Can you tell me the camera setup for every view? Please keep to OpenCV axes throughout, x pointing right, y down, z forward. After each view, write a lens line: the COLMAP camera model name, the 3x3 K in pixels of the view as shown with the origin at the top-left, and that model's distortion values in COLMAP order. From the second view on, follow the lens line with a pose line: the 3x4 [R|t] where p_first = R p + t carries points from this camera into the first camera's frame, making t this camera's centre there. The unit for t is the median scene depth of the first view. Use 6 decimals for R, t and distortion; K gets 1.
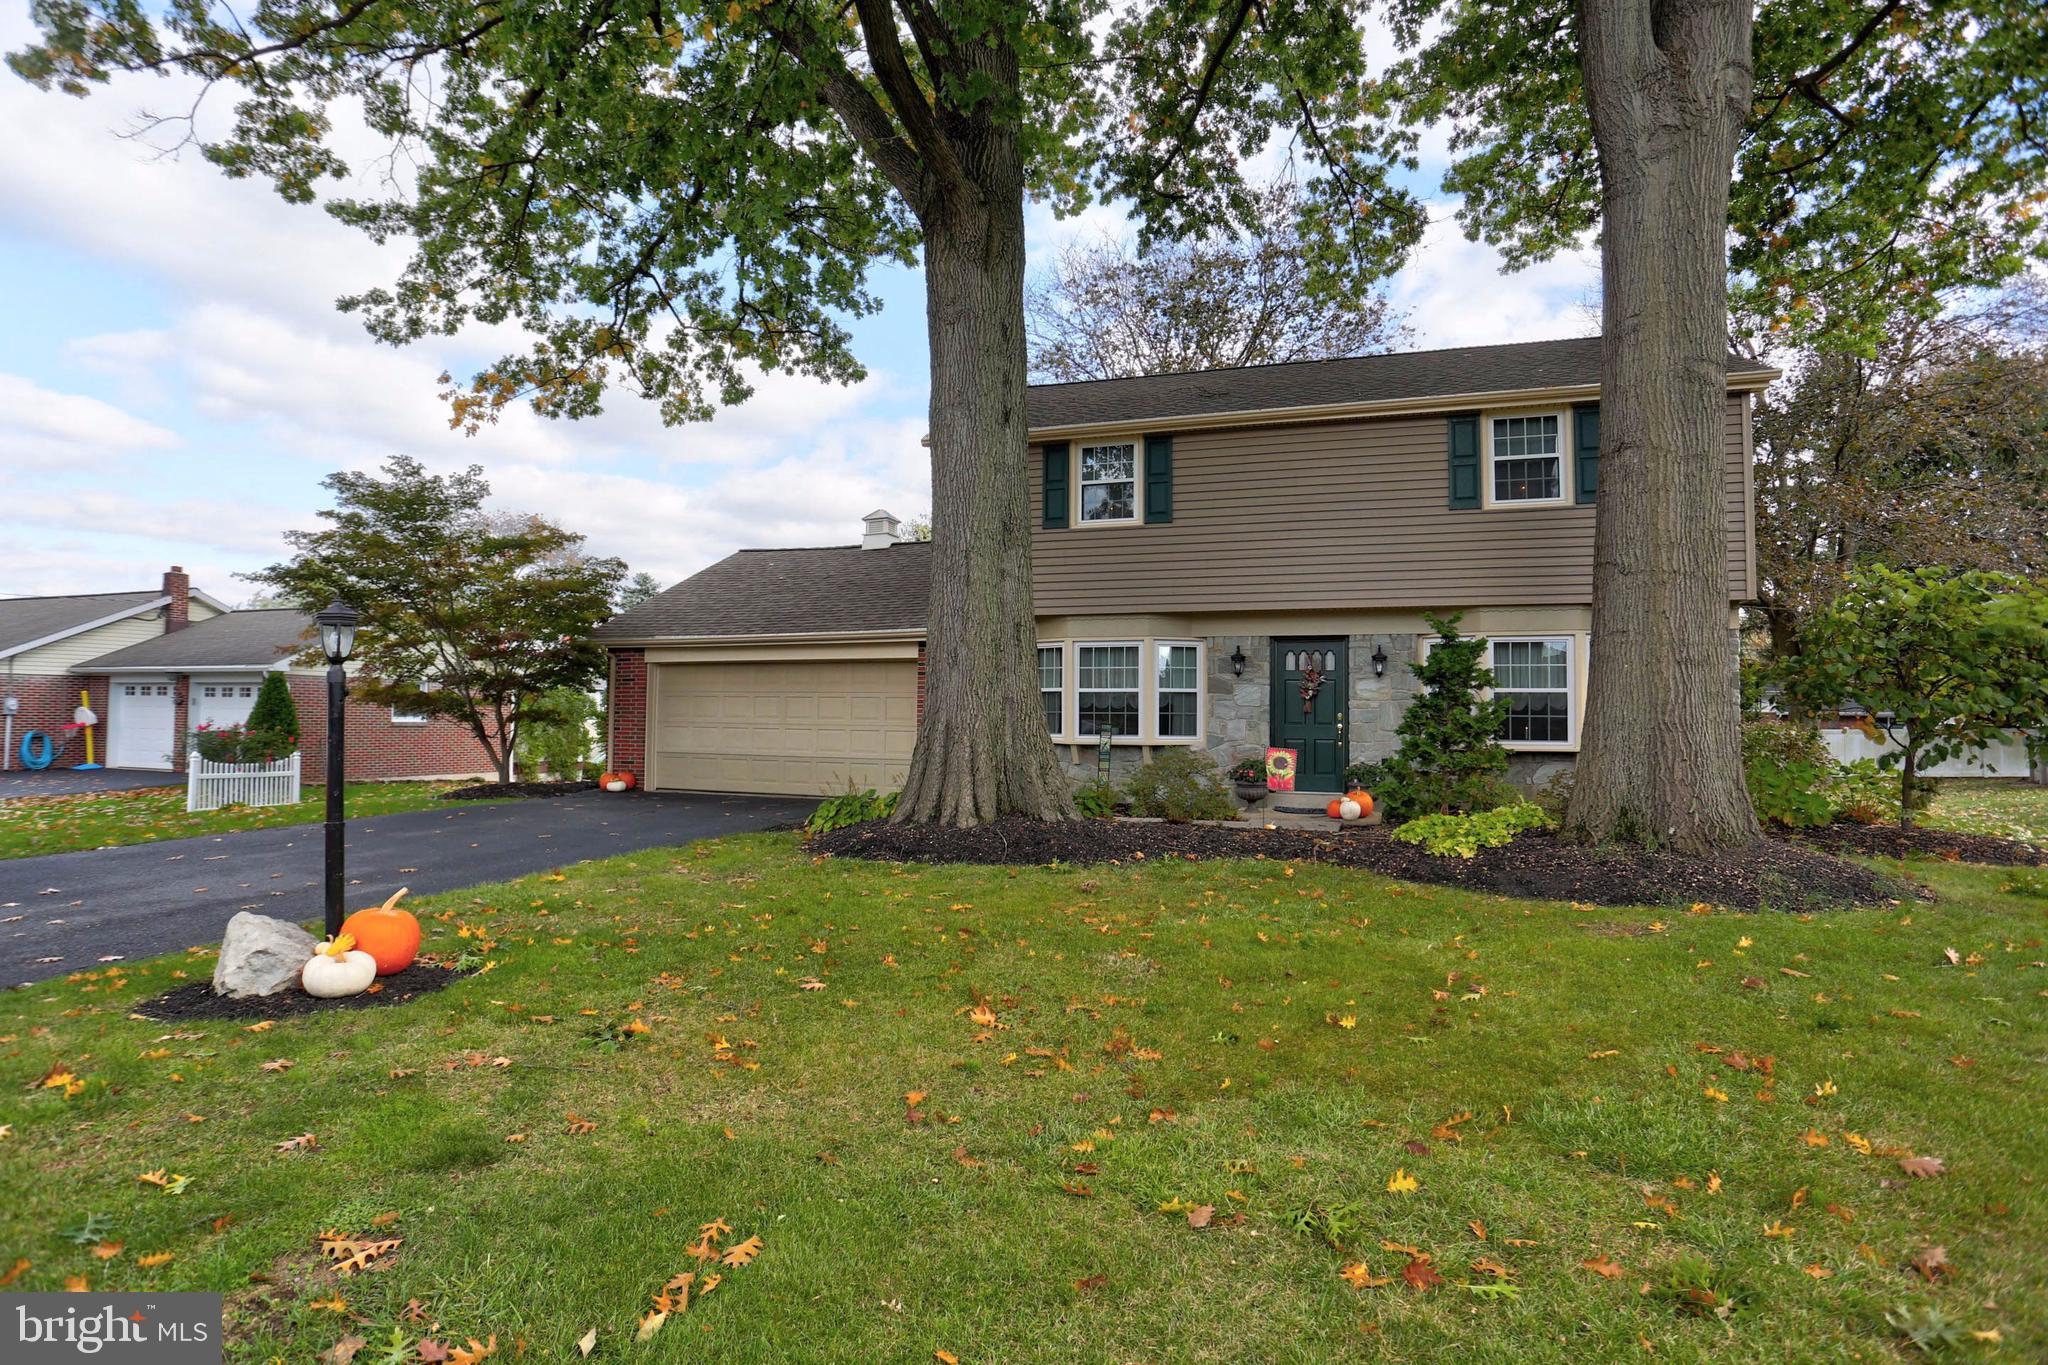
lens RADIAL K [[1019.7, 0, 1024.7], [0, 1019.7, 653.7], [0, 0, 1]] dist [-0.065199, 0.024337]
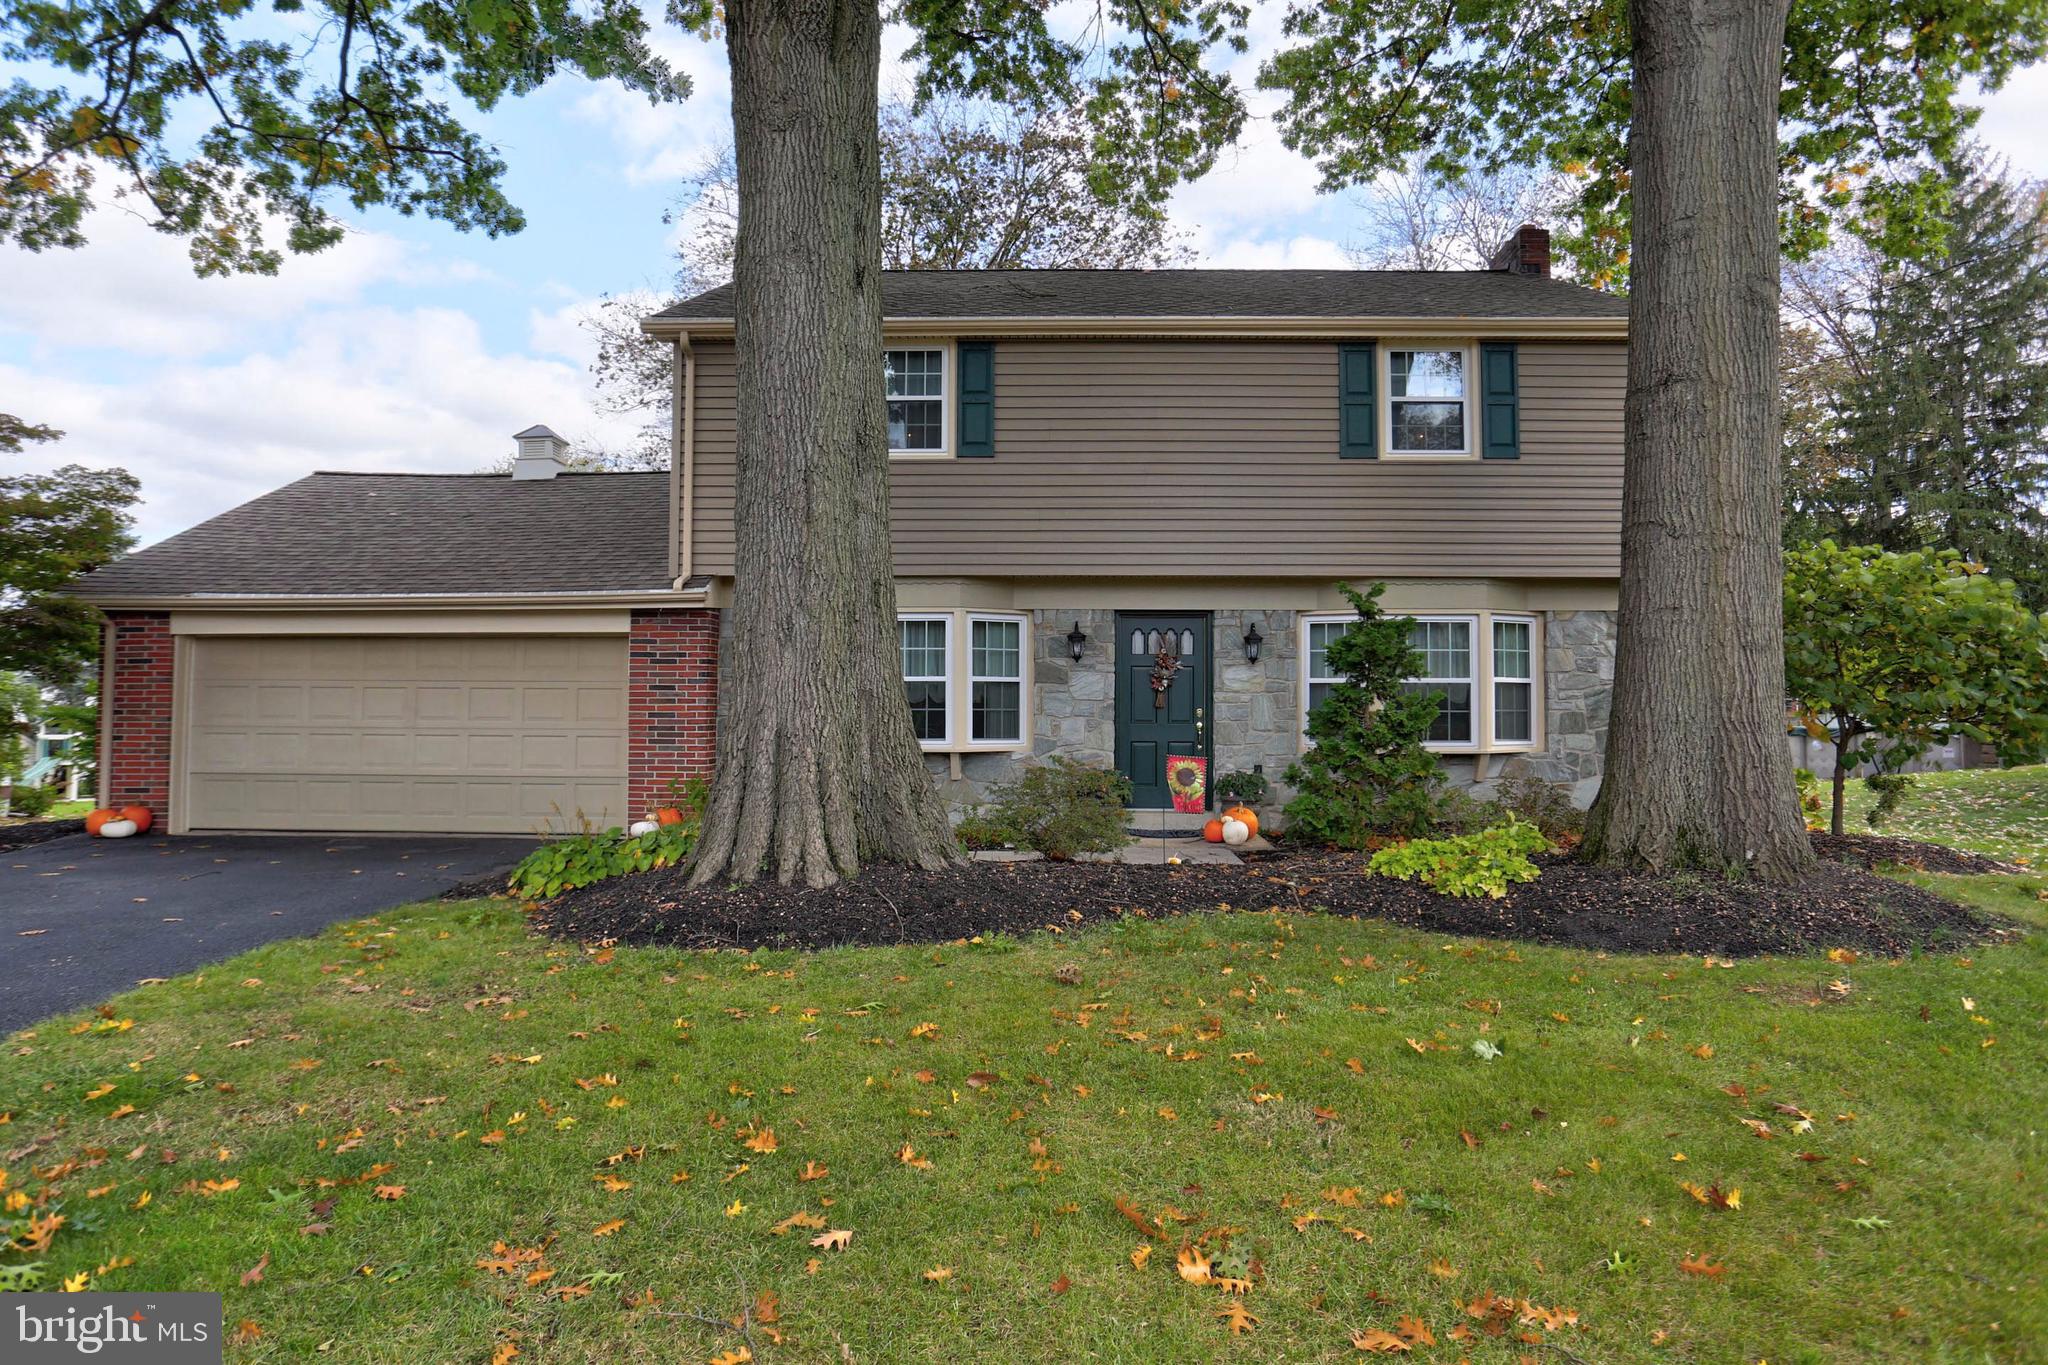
lens RADIAL K [[1221.7, 0, 1026.7], [0, 1221.7, 647.1], [0, 0, 1]] dist [-0.058035, 0.038966]
pose [[0.952455, 0.009154, 0.304542, -0.089792], [-0.012313, 0.999888, 0.008454, 0.003465], [-0.304431, -0.011802, 0.952461, 0.107561]]
